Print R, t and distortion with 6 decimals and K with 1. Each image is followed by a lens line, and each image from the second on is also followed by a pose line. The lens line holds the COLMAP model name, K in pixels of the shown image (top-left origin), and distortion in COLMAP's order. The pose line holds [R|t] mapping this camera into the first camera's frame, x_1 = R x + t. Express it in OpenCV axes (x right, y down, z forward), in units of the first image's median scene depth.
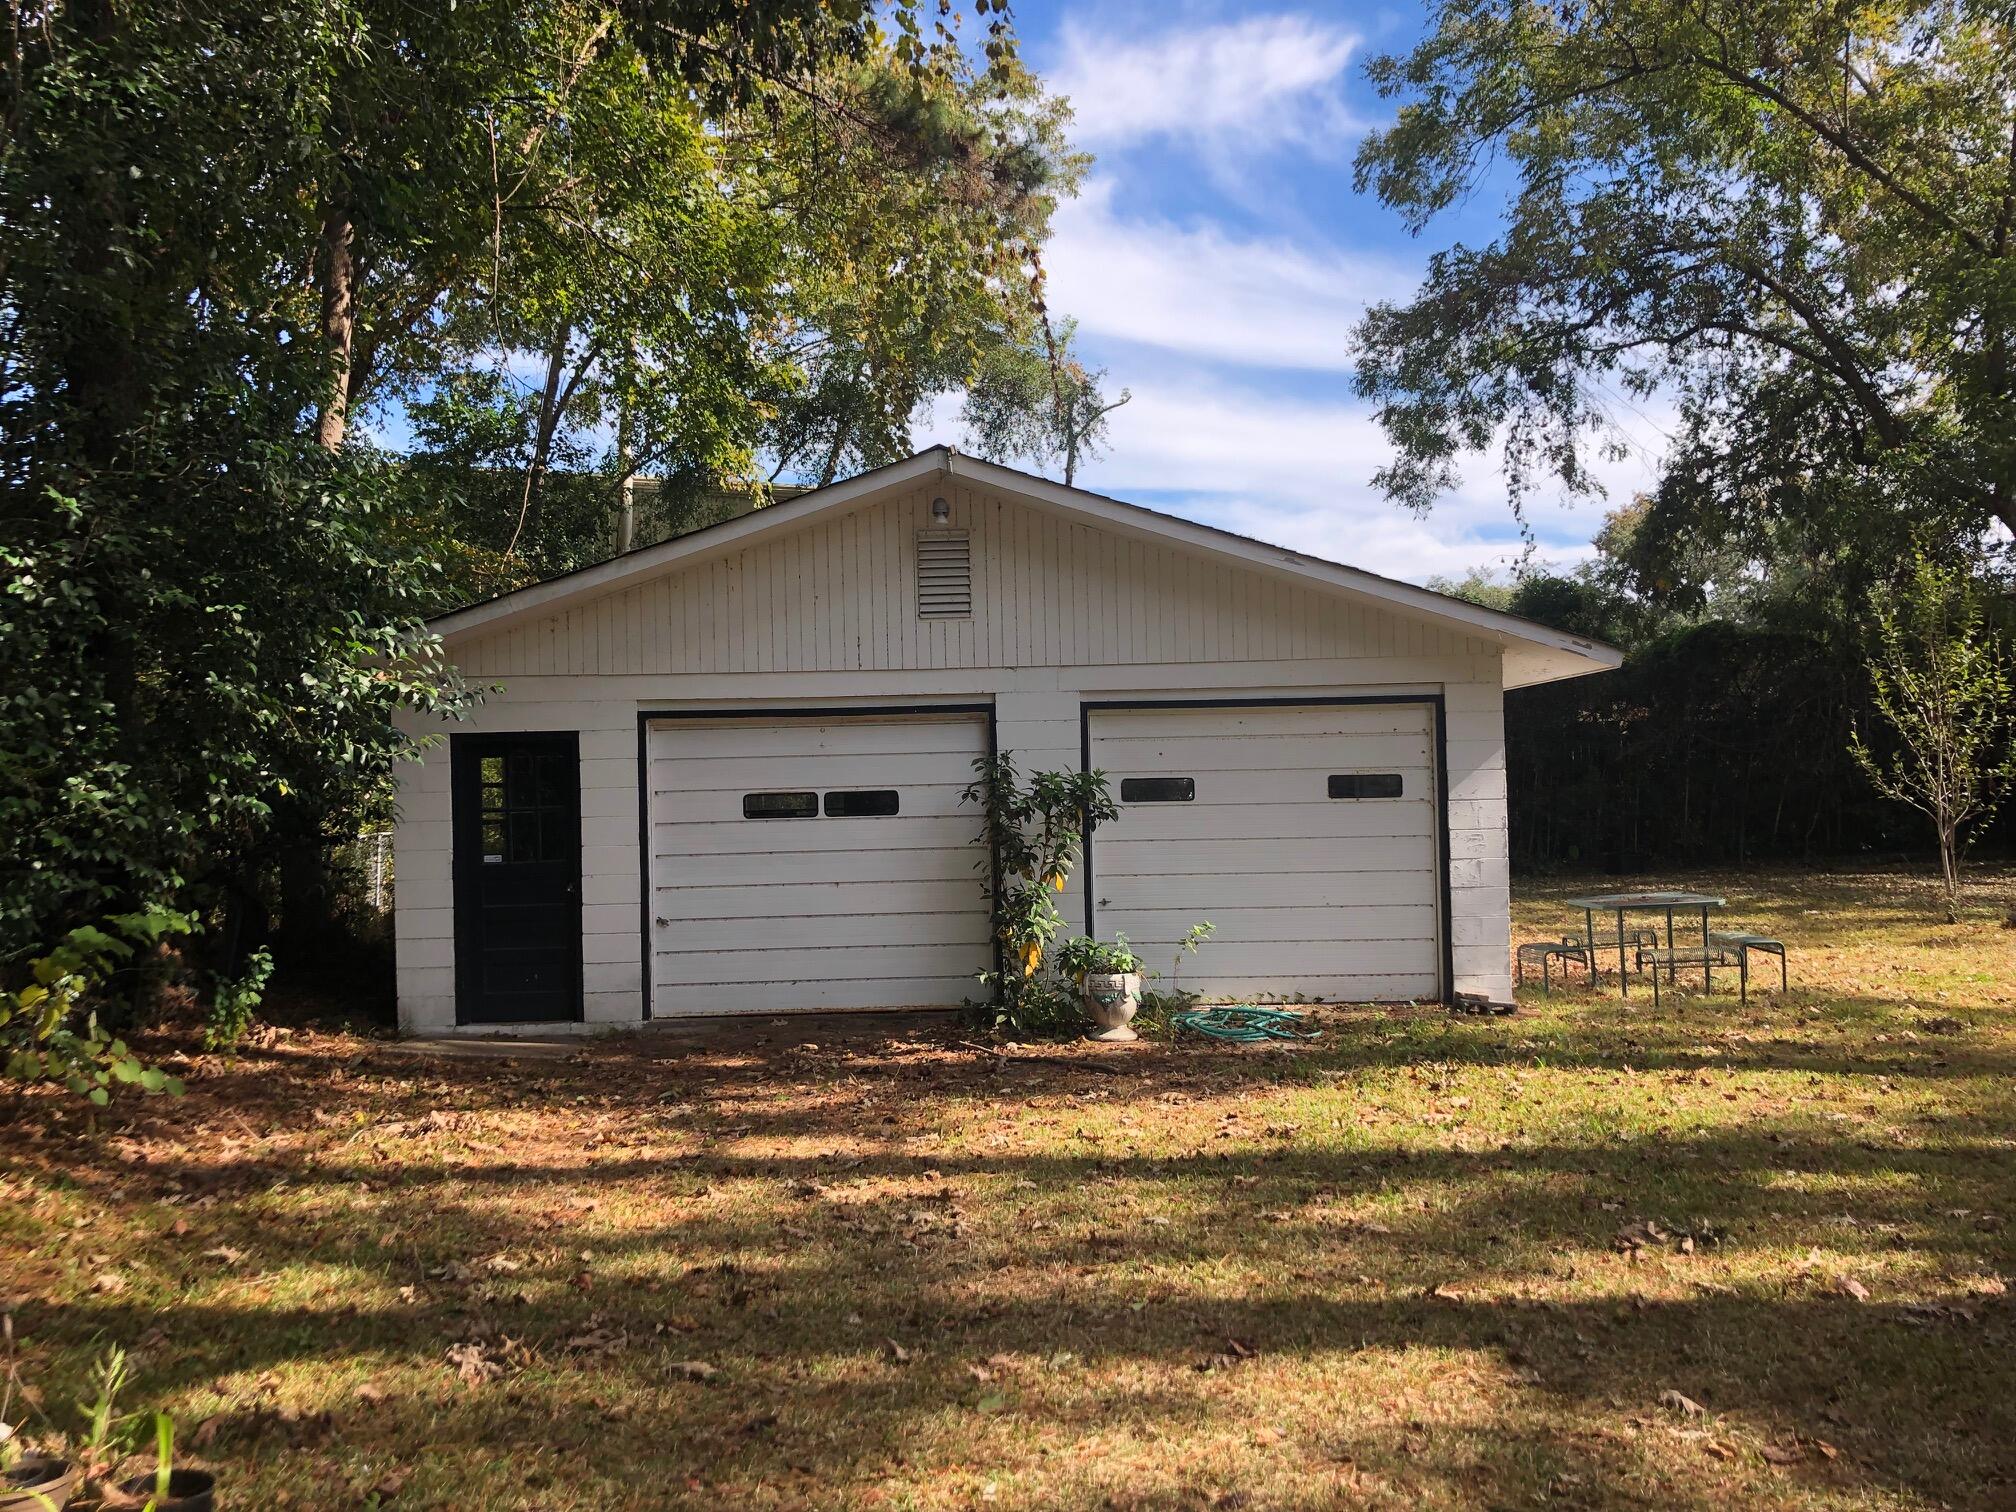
lens RADIAL K [[1668.0, 0, 995.4], [0, 1668.0, 730.4], [0, 0, 1]] dist [0.019854, 0.004959]
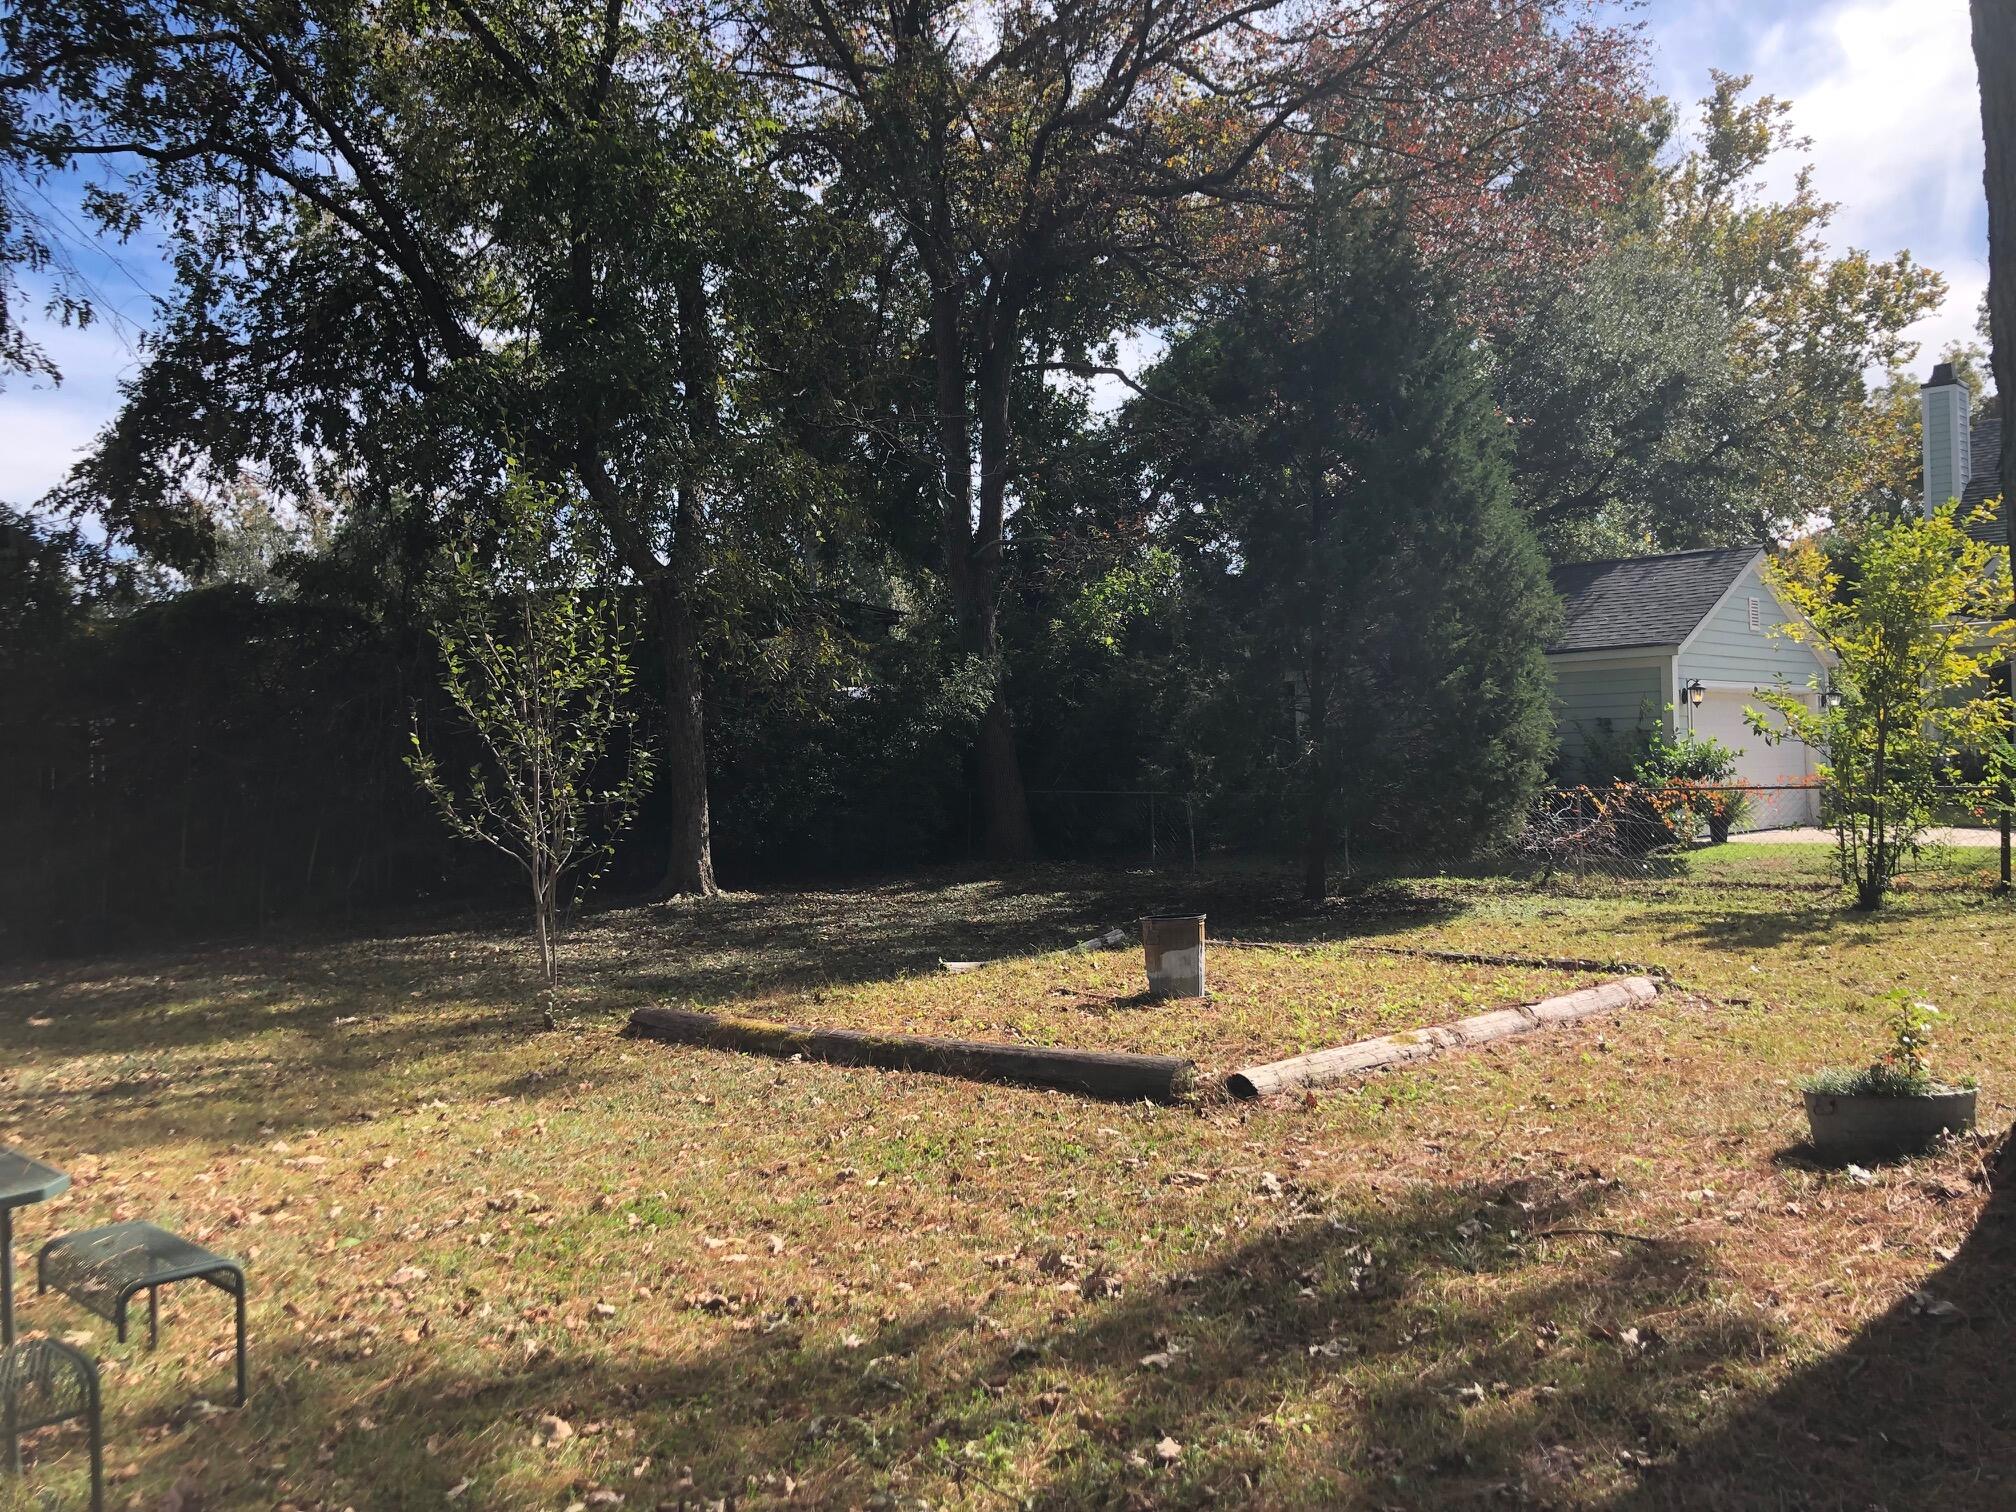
lens RADIAL K [[1668.0, 0, 995.4], [0, 1668.0, 730.4], [0, 0, 1]] dist [0.019854, 0.004959]
pose [[0.688960, 0.022000, 0.724465, 0.151928], [-0.007967, 0.999709, -0.022782, 0.008881], [-0.724755, 0.009924, 0.688935, 0.299912]]
